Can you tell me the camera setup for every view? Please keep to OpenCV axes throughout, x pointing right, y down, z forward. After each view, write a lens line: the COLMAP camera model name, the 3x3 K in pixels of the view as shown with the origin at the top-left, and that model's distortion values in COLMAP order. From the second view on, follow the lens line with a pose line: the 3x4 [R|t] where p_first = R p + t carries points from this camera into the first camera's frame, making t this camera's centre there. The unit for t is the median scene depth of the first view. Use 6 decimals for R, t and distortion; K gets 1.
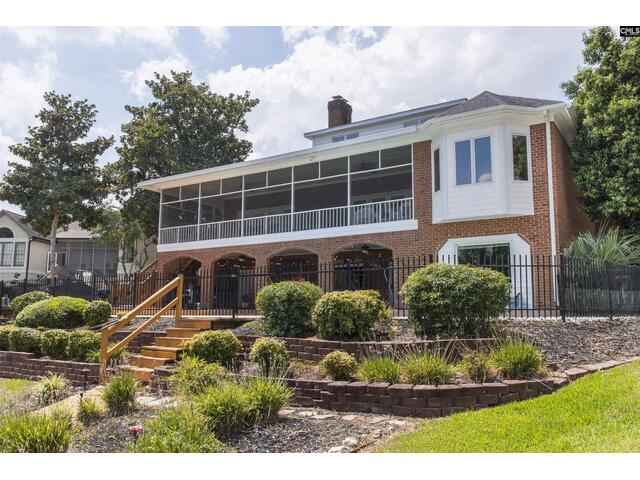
lens RADIAL K [[561.2, 0, 319.1], [0, 561.2, 242.1], [0, 0, 1]] dist [0.013544, -0.000189]
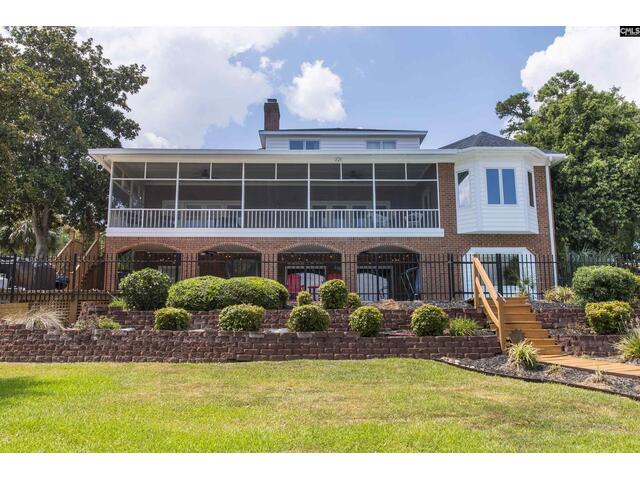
lens RADIAL K [[561.2, 0, 318.6], [0, 561.2, 238.7], [0, 0, 1]] dist [0.013544, -0.000189]
pose [[0.799291, 0.092030, 0.593856, -0.664709], [-0.065261, 0.995653, -0.066459, 0.068921], [-0.597390, 0.014365, 0.801822, 0.208226]]
